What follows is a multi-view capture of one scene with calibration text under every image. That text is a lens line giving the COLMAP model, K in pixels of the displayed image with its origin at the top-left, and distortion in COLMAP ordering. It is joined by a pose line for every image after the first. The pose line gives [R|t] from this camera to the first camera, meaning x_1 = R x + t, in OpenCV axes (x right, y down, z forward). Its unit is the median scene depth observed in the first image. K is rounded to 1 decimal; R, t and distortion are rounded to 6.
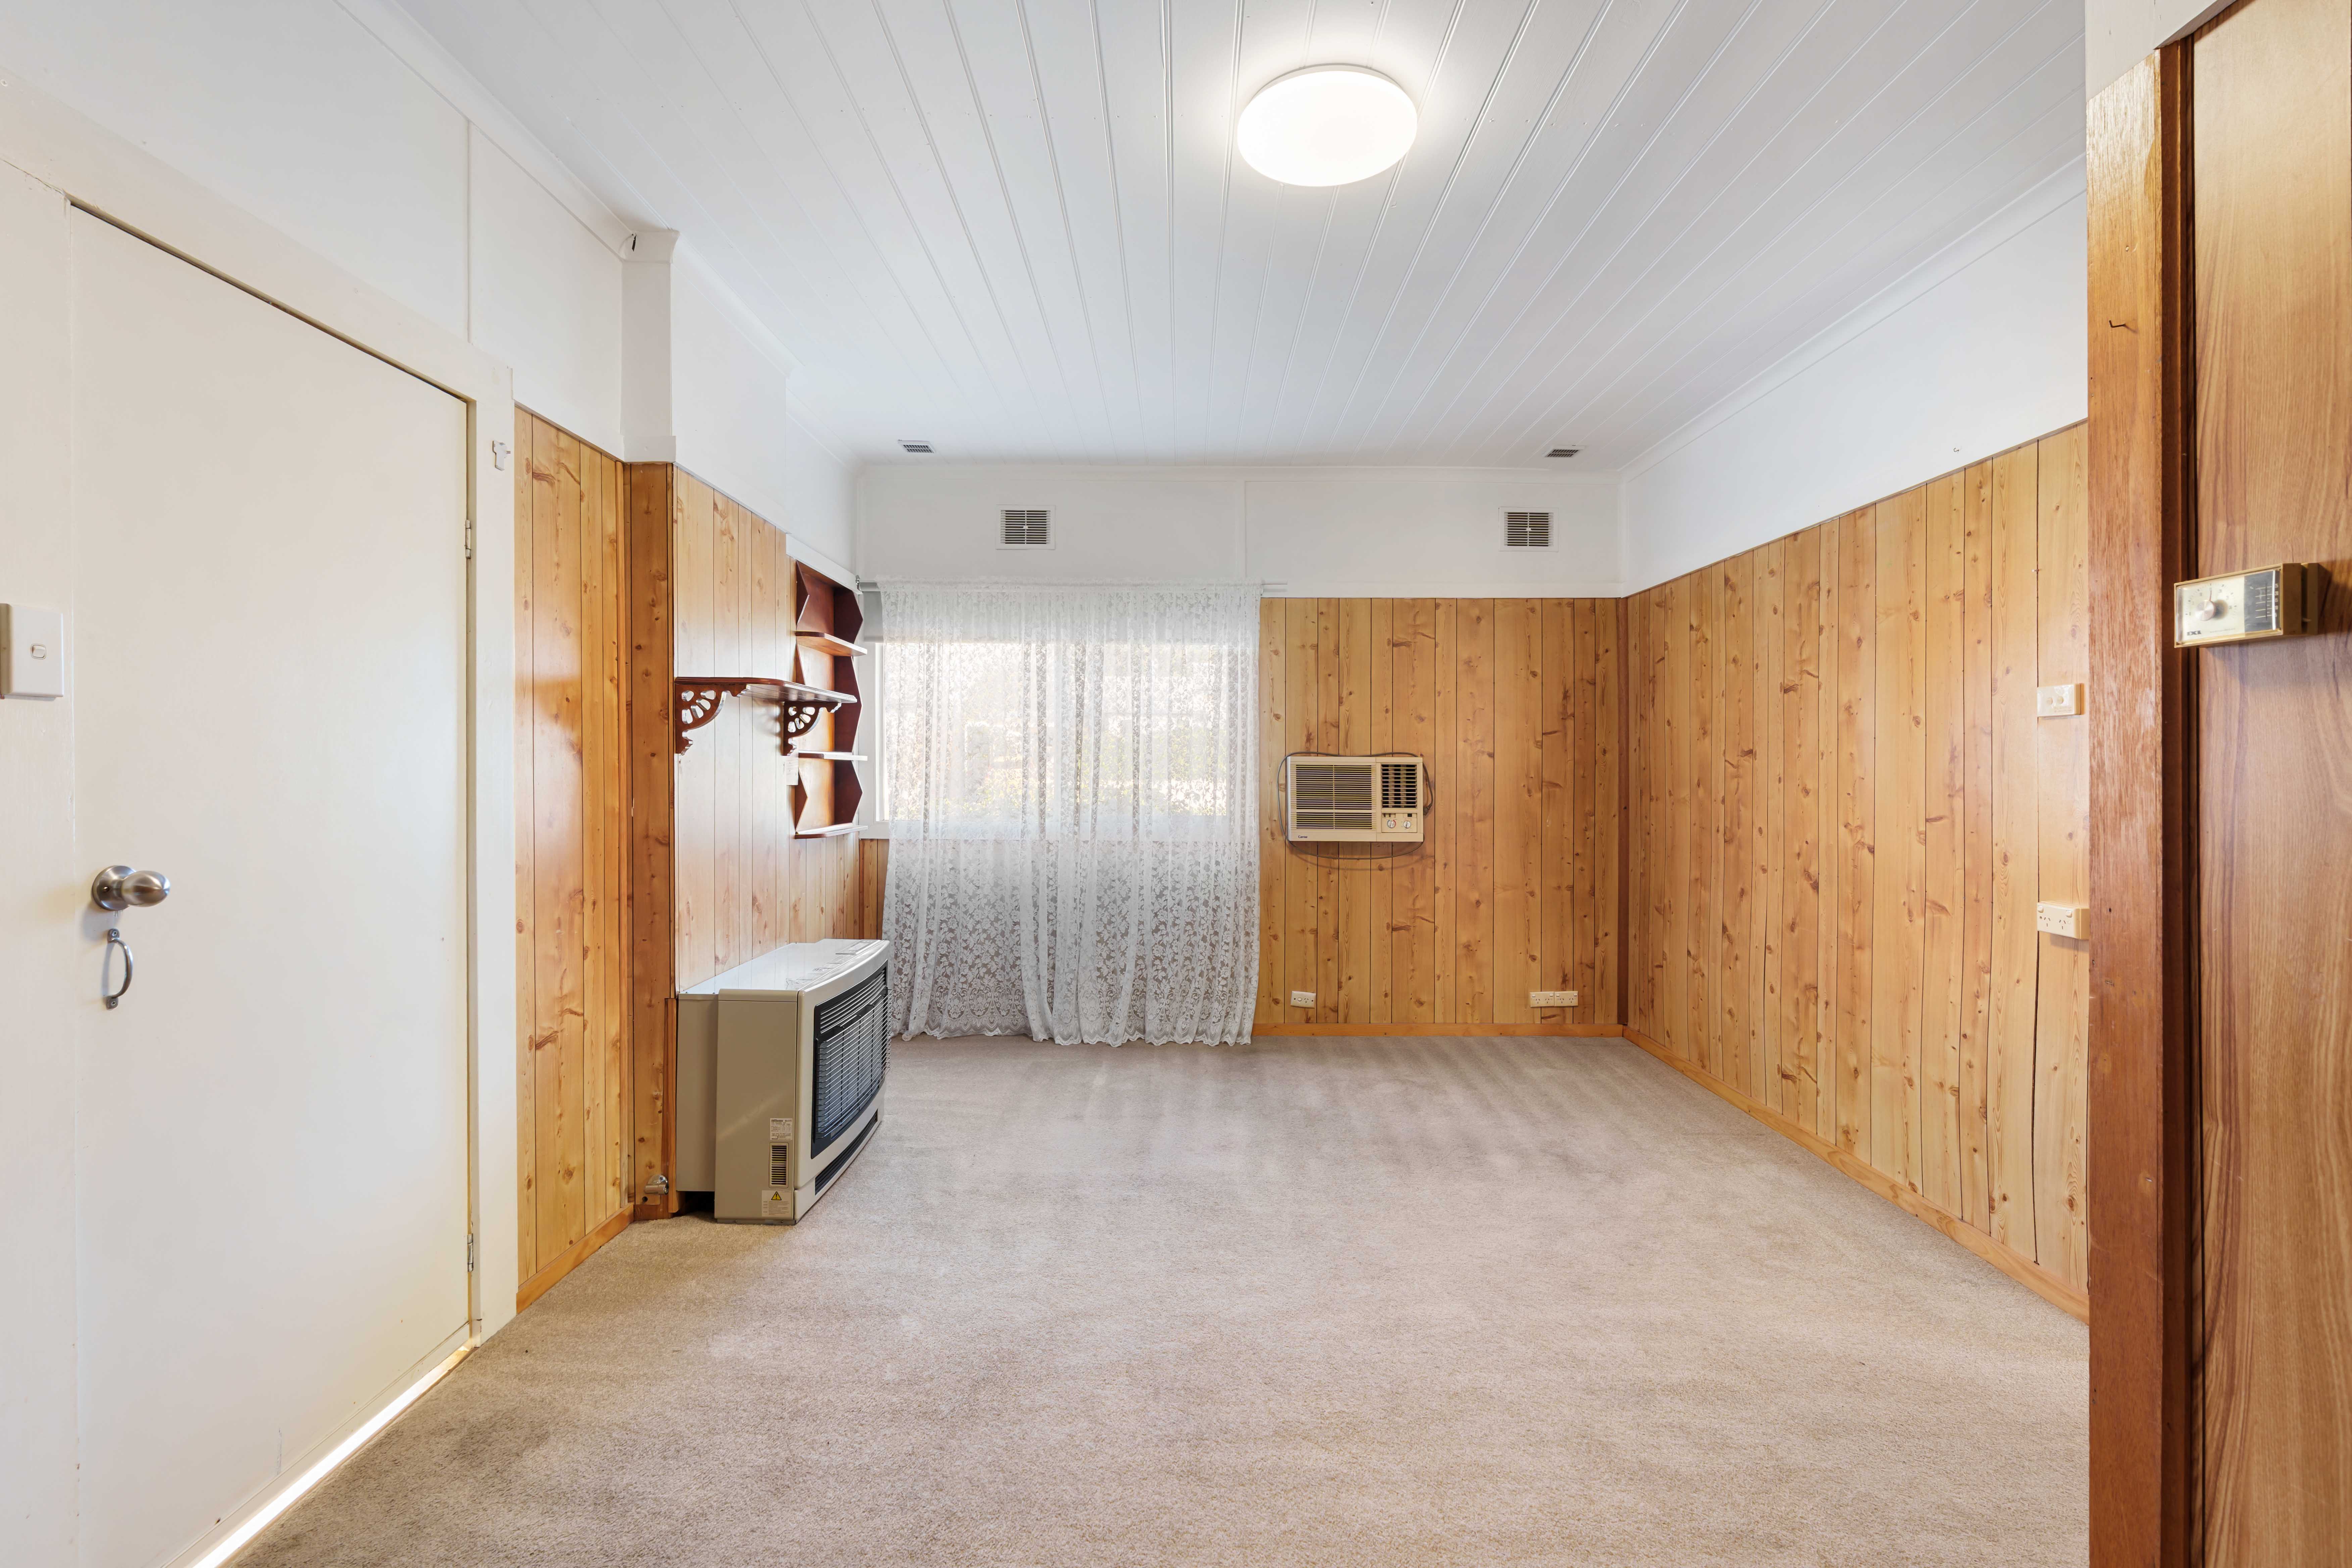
lens RADIAL K [[1060.3, 0, 1169.5], [0, 1060.3, 766.7], [0, 0, 1]] dist [-0.013897, 0.006778]
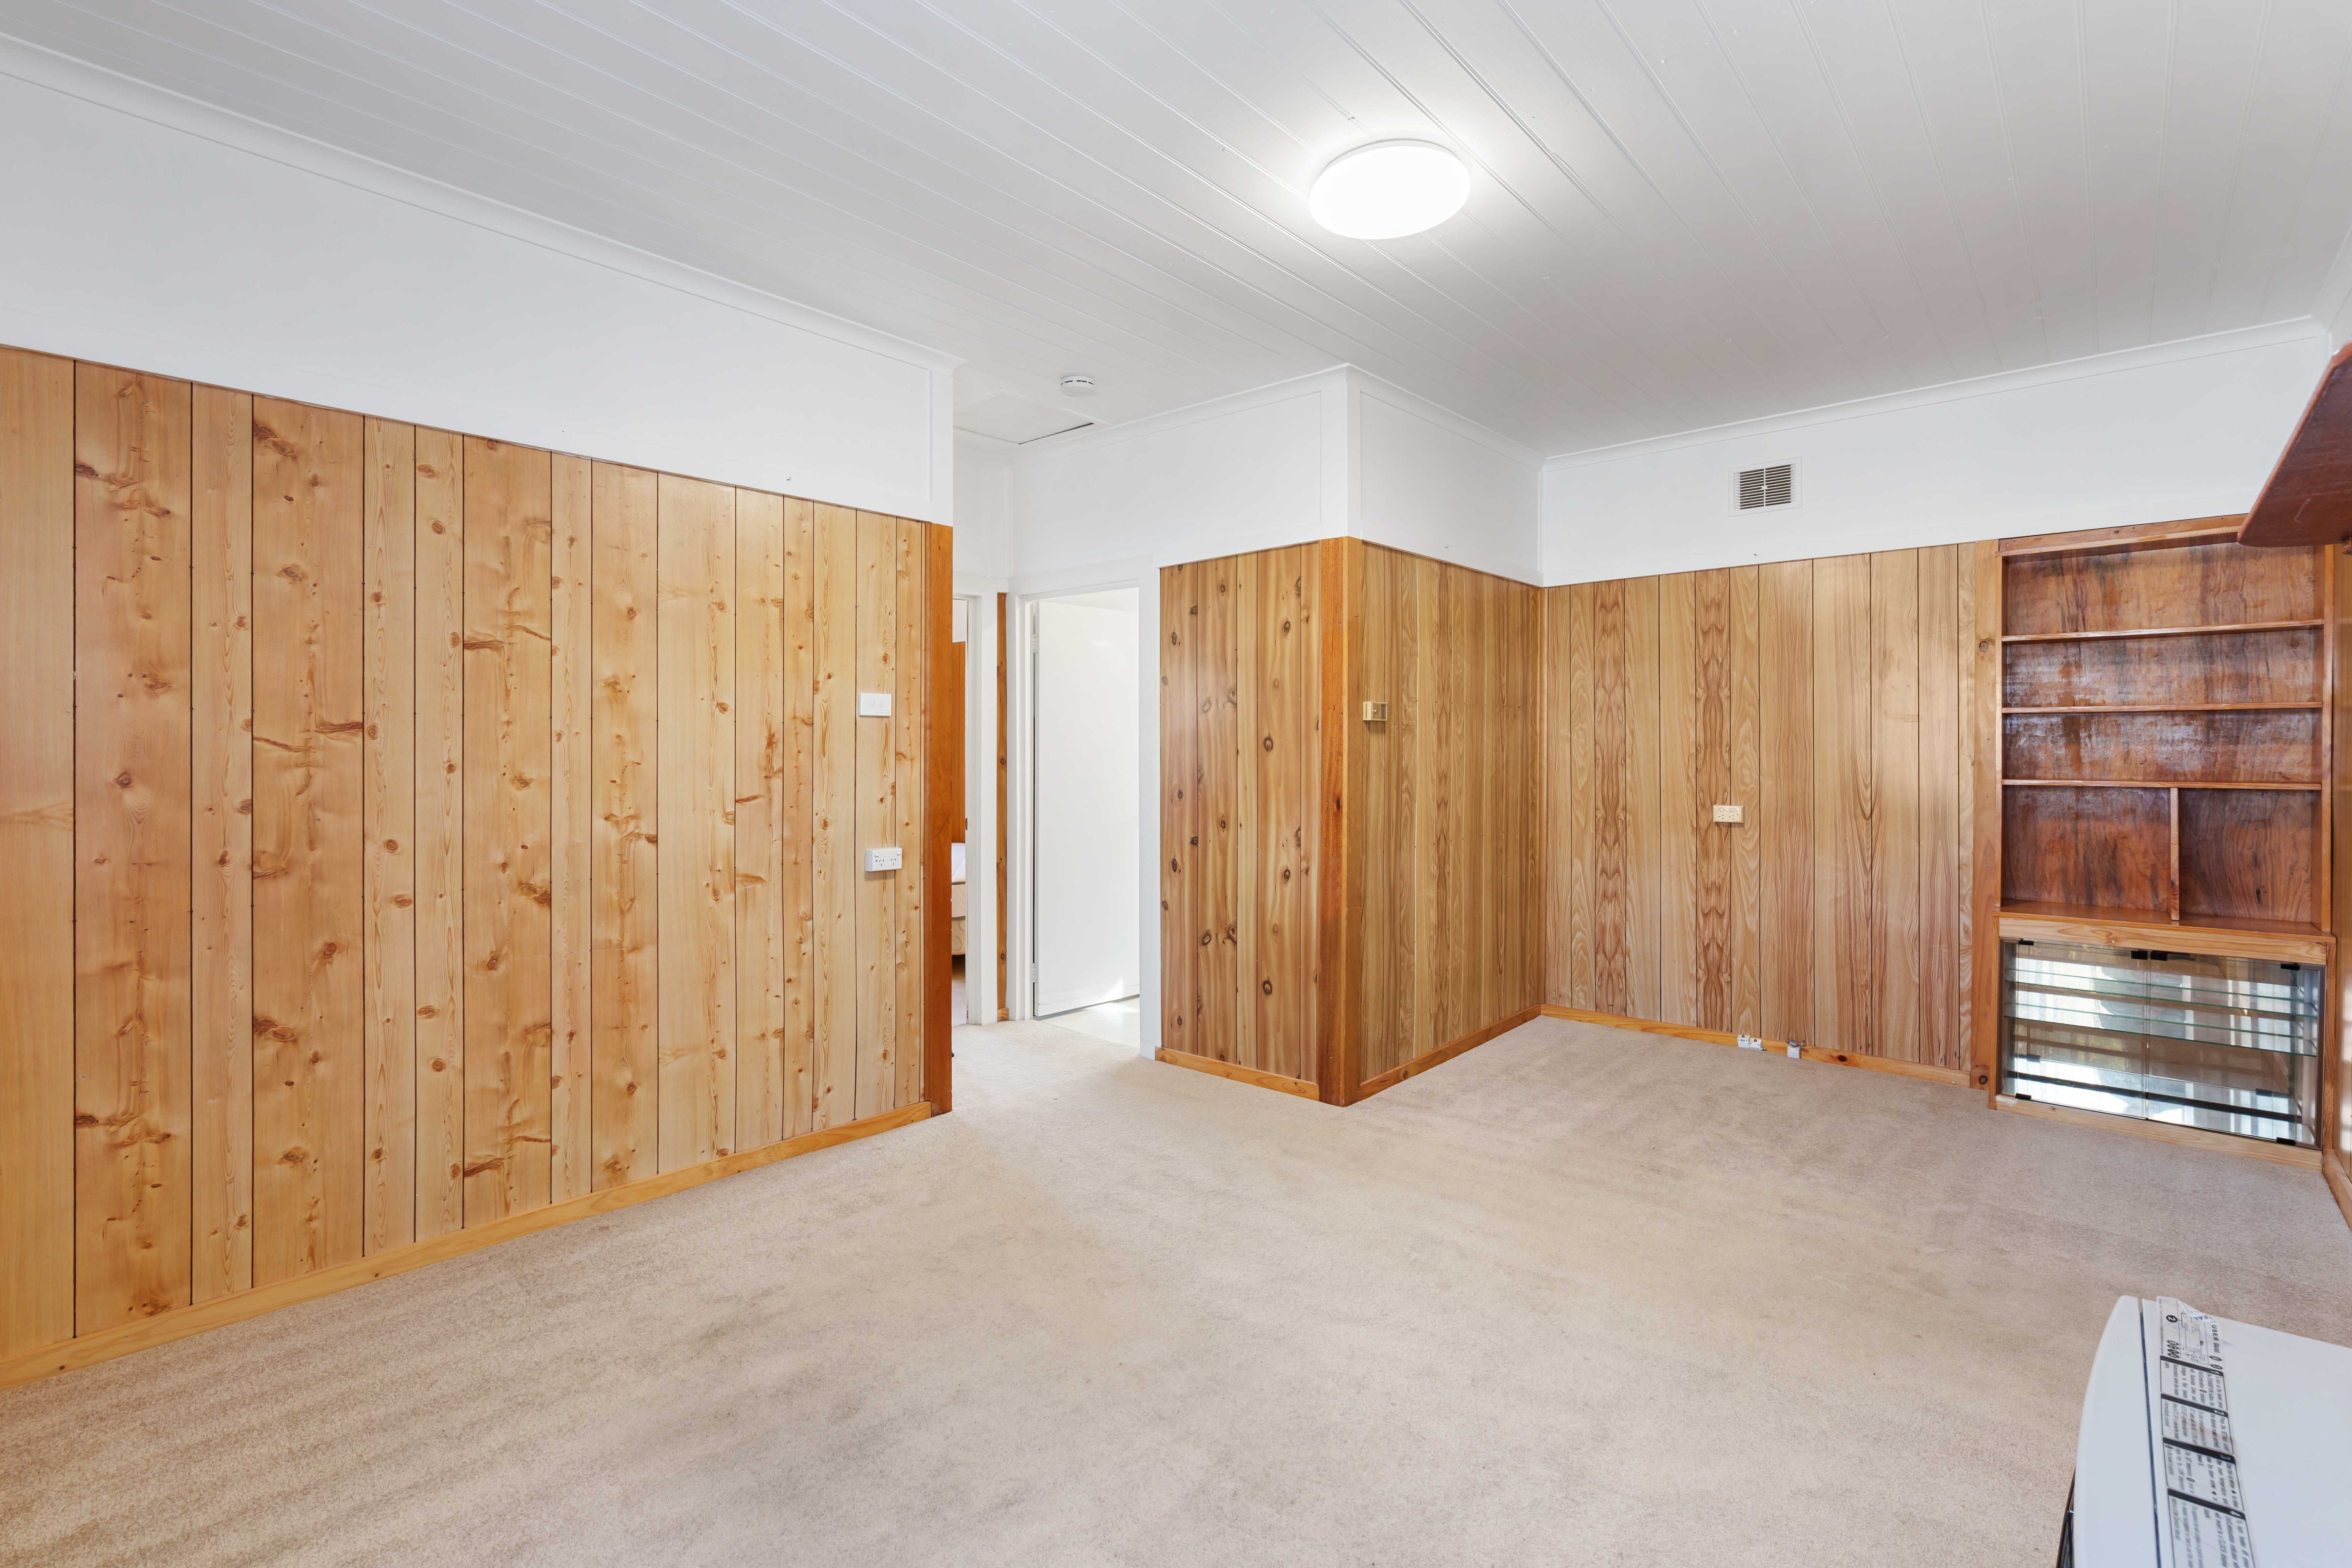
lens RADIAL K [[1060.3, 0, 1169.5], [0, 1060.3, 766.7], [0, 0, 1]] dist [-0.013897, 0.006778]
pose [[-0.746450, -0.008802, 0.665383, -0.294281], [-0.002942, 0.999946, 0.009928, 0.003267], [-0.665435, 0.005453, -0.746436, 1.359602]]
